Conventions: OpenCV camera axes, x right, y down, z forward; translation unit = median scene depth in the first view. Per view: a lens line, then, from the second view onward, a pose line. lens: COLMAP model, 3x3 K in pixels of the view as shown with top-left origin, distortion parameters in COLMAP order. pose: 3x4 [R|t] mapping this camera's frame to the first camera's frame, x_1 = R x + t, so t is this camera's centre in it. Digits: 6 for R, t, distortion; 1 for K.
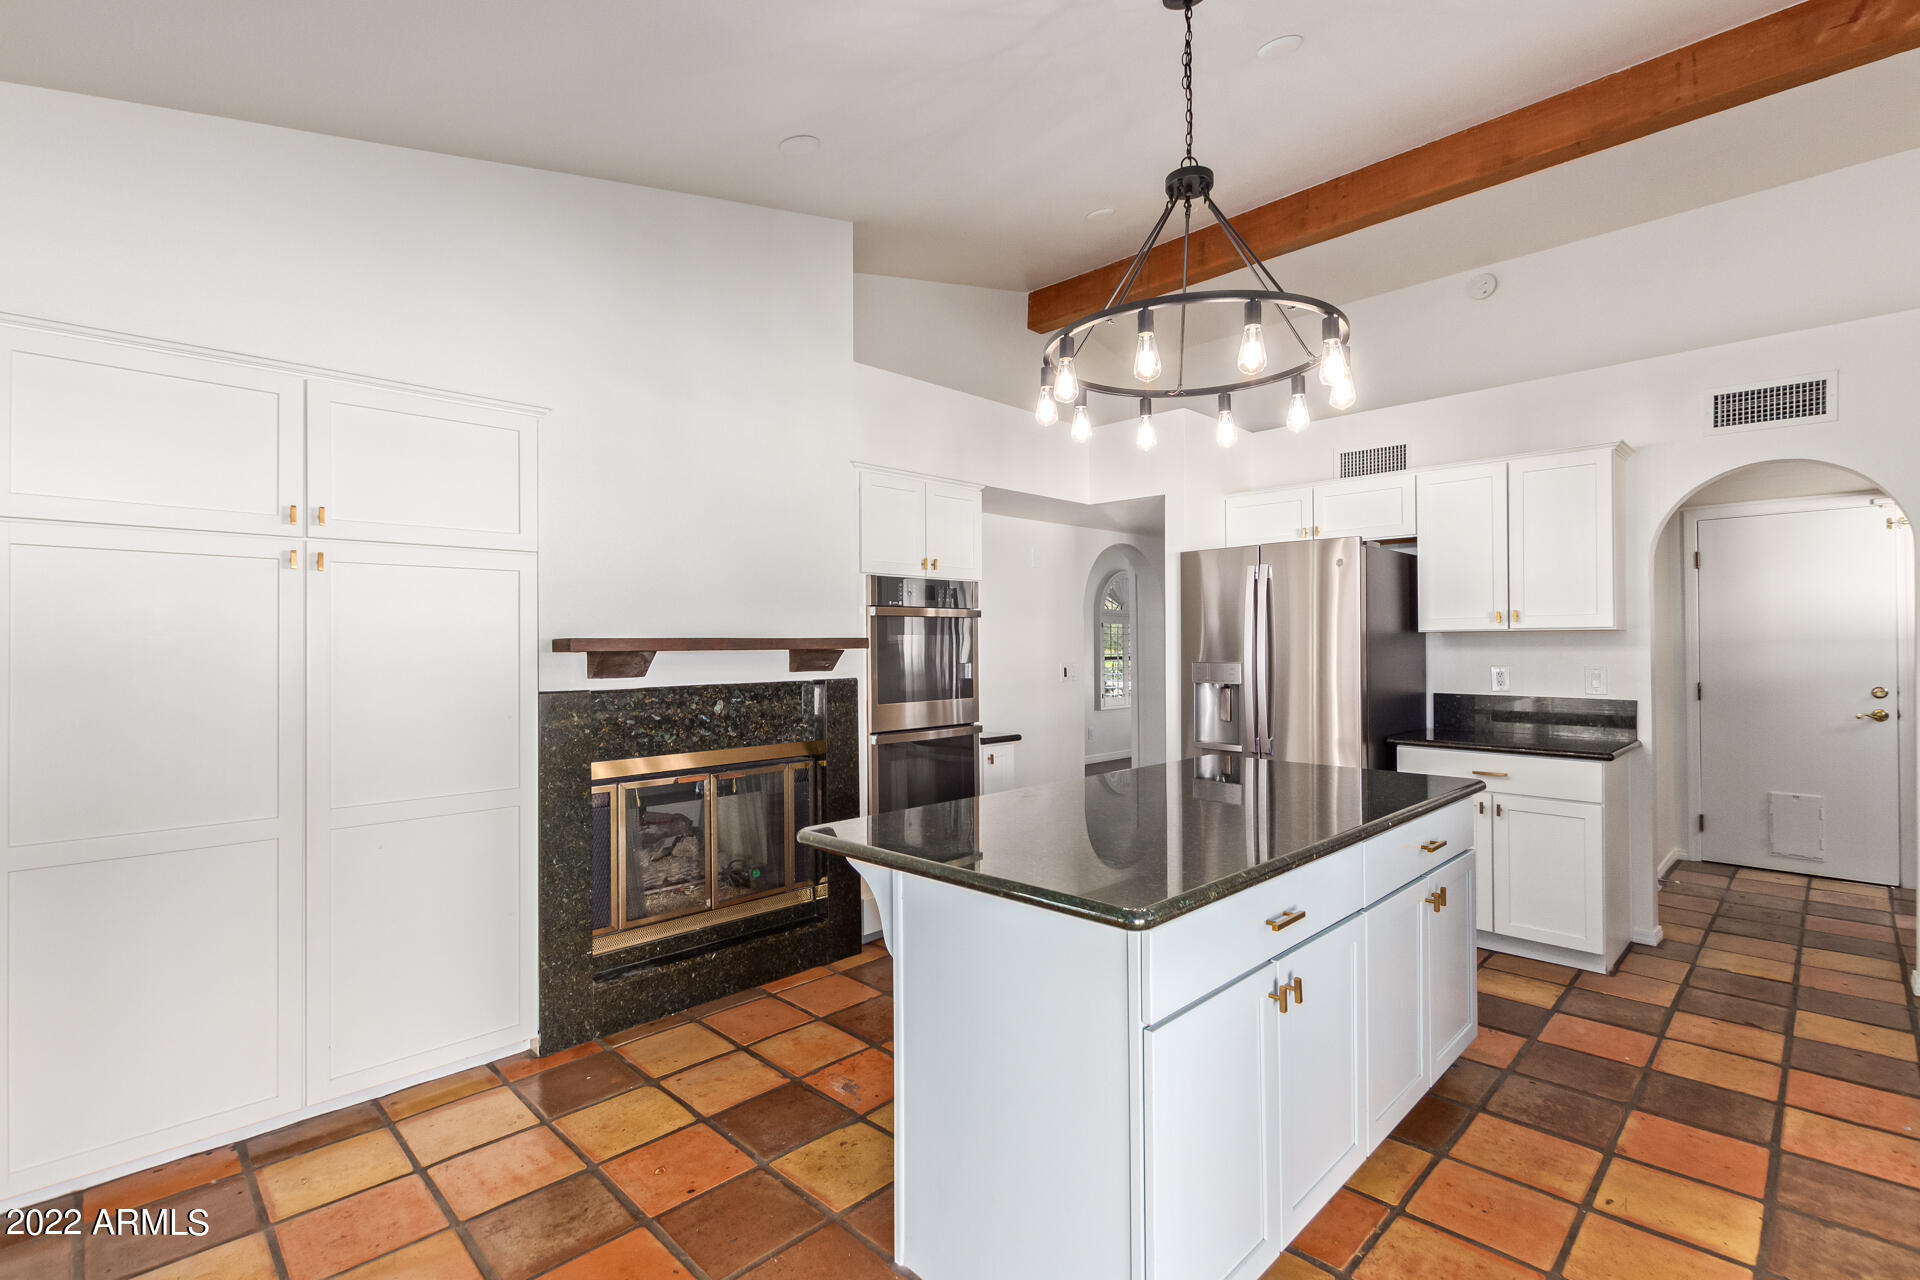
lens RADIAL K [[883.2, 0, 965.6], [0, 883.2, 644.8], [0, 0, 1]] dist [0.005954, -0.001134]
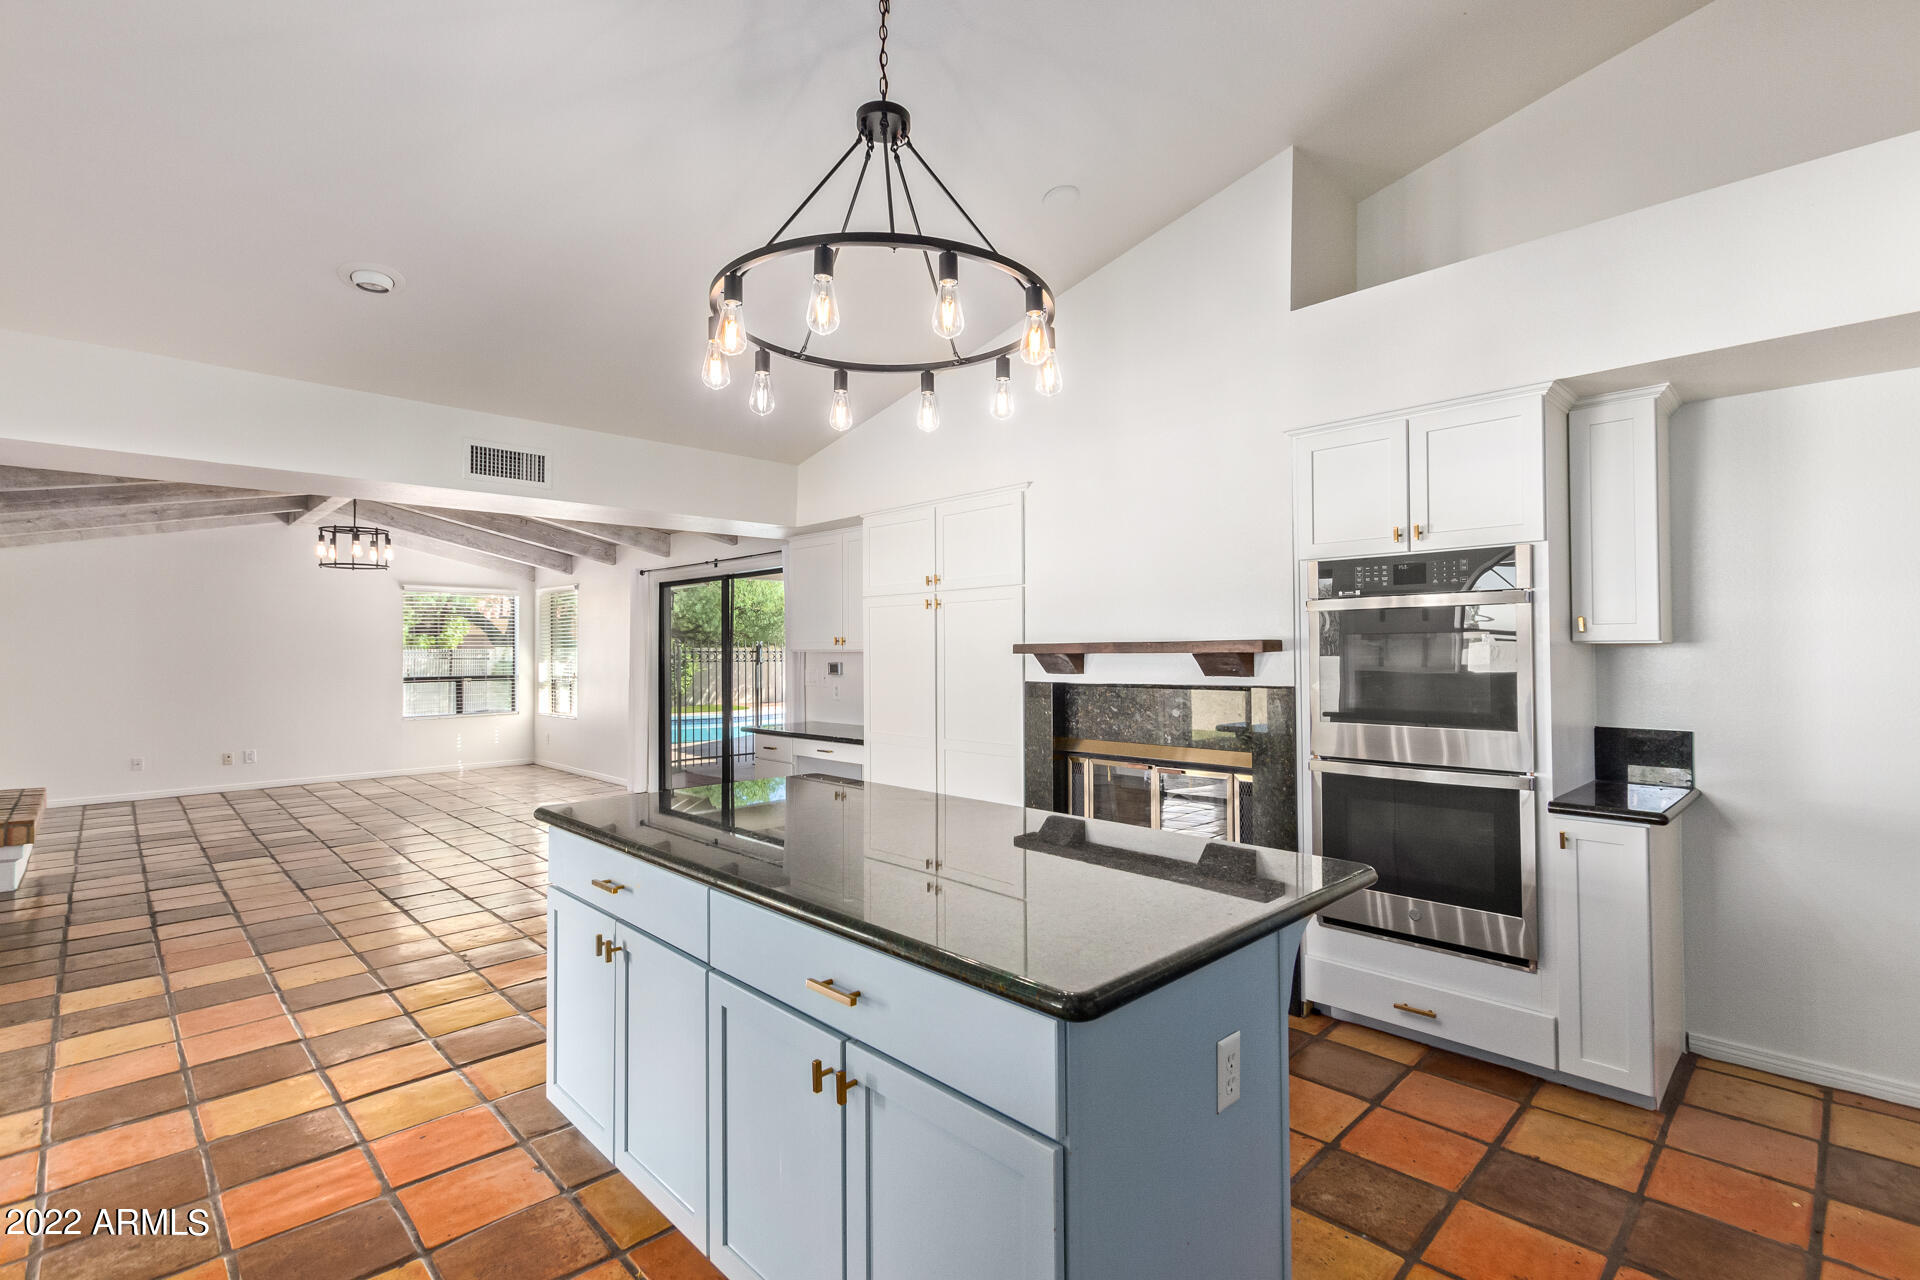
lens RADIAL K [[883.2, 0, 965.6], [0, 883.2, 644.8], [0, 0, 1]] dist [0.005954, -0.001134]
pose [[-0.016240, -0.001436, -0.999867, 0.835526], [0.005464, 0.999984, -0.001525, -0.003551], [0.999853, -0.005488, -0.016232, 0.812991]]
